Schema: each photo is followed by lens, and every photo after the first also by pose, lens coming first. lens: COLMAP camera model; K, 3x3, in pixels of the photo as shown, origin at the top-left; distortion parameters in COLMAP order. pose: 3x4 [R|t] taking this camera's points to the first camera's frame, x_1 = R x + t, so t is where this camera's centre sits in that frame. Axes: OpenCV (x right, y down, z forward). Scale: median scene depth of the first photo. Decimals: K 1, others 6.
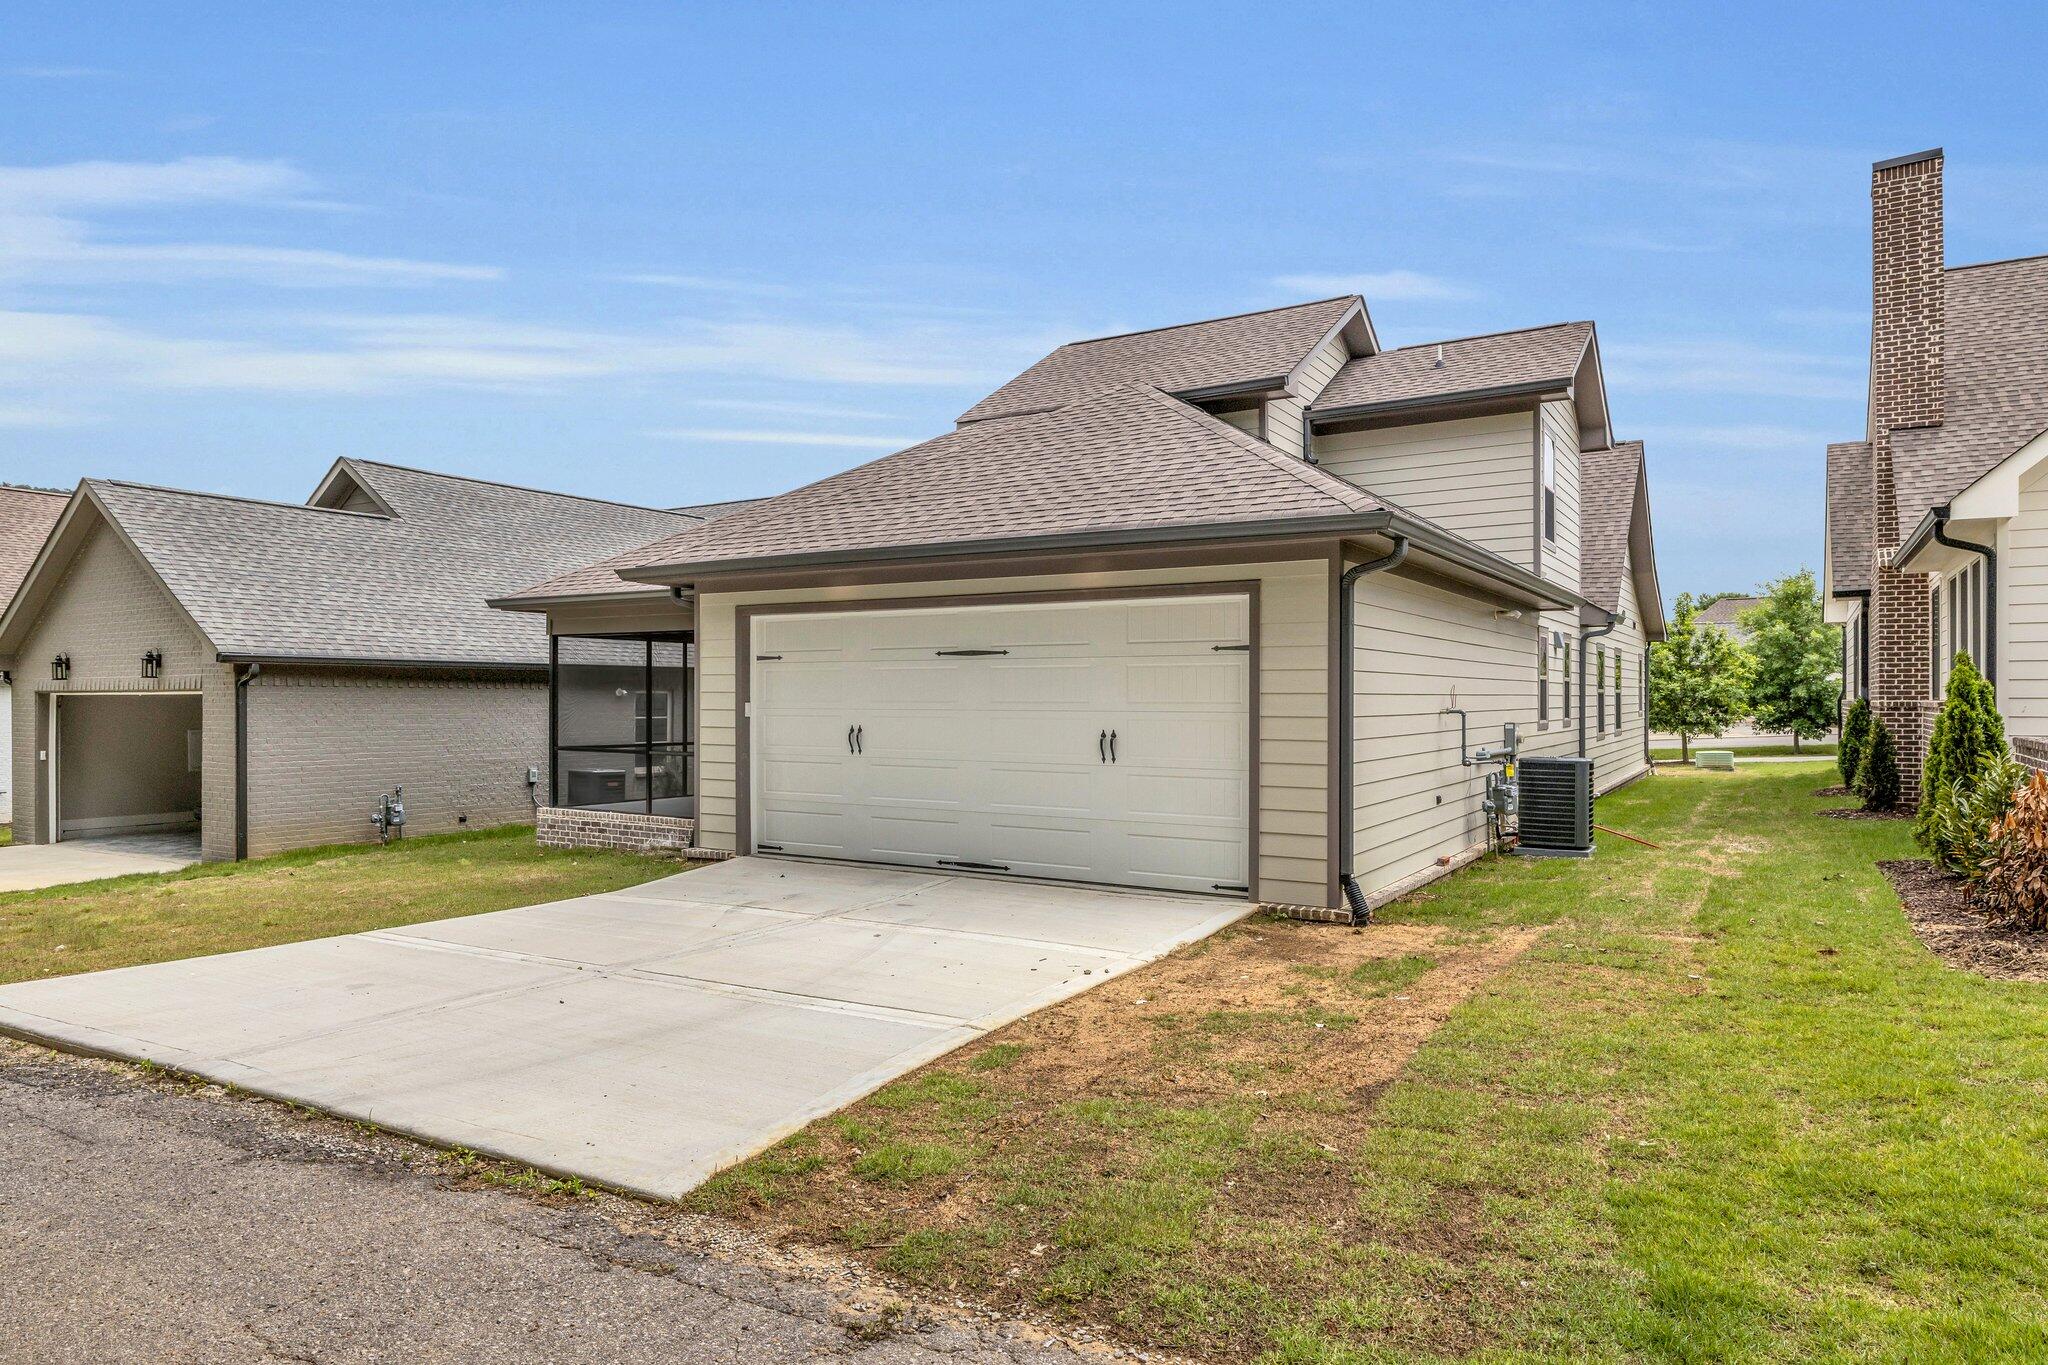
lens RADIAL K [[1239.3, 0, 1024.0], [0, 1239.3, 682.5], [0, 0, 1]] dist [-0.001538, -0.000578]
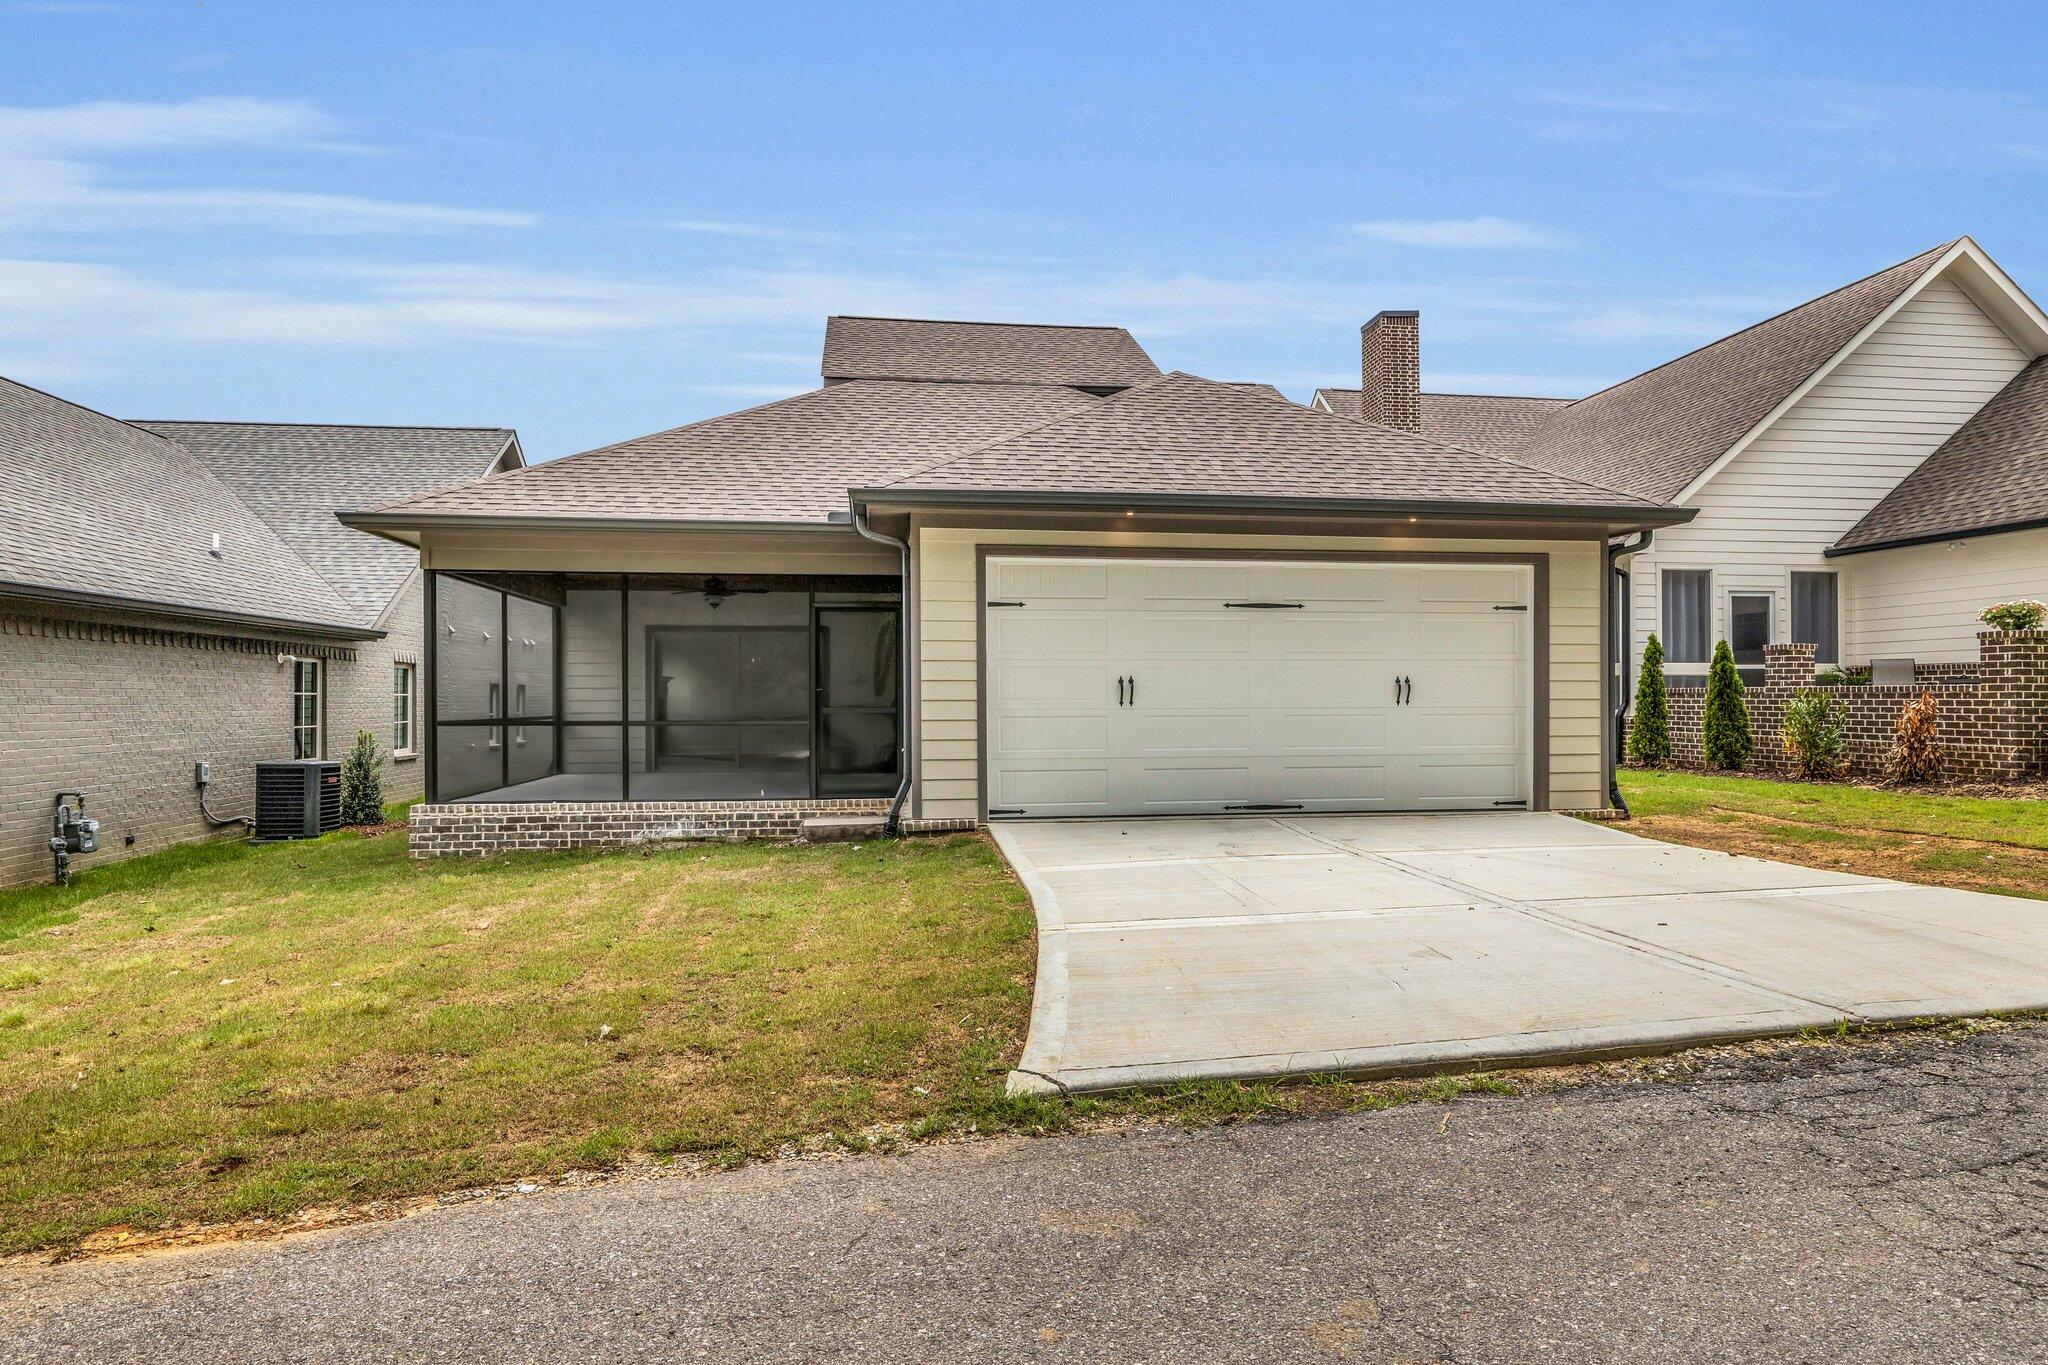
lens RADIAL K [[1124.2, 0, 1024.0], [0, 1124.2, 682.5], [0, 0, 1]] dist [-0.001650, 0.000128]
pose [[0.767793, 0.003379, 0.640689, -0.723429], [-0.002813, 0.999994, -0.001903, 0.039220], [-0.640691, -0.000341, 0.767798, 0.355711]]
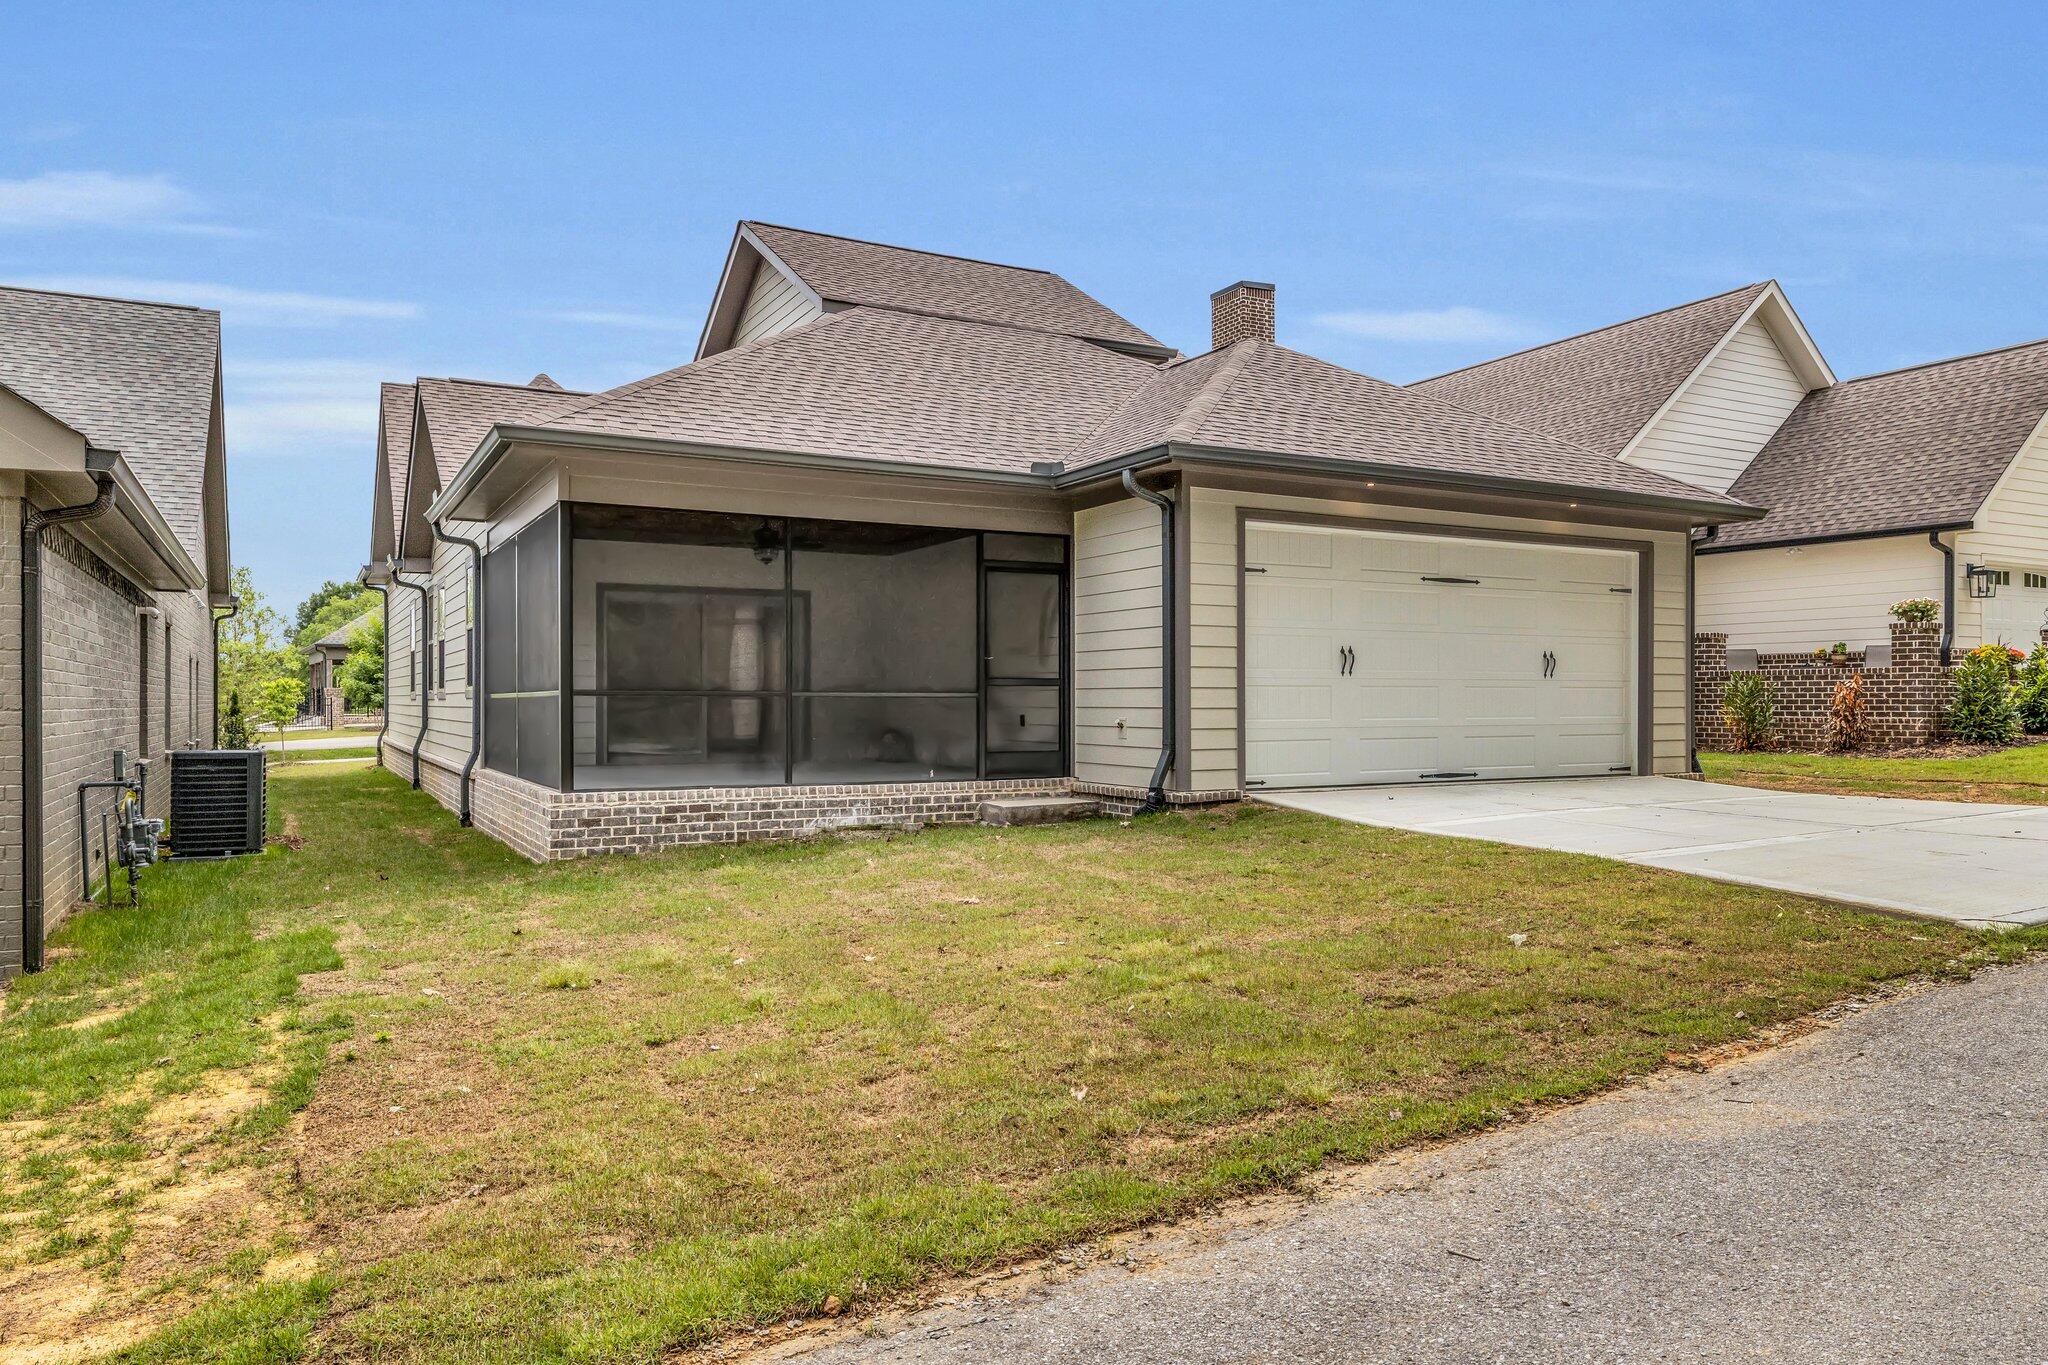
lens RADIAL K [[1364.7, 0, 1024.0], [0, 1364.7, 682.5], [0, 0, 1]] dist [-0.002495, -0.001751]
pose [[0.489147, 0.008206, 0.872163, -1.133665], [-0.008524, 0.999953, -0.004628, 0.066591], [-0.872160, -0.005171, 0.489194, 0.661644]]
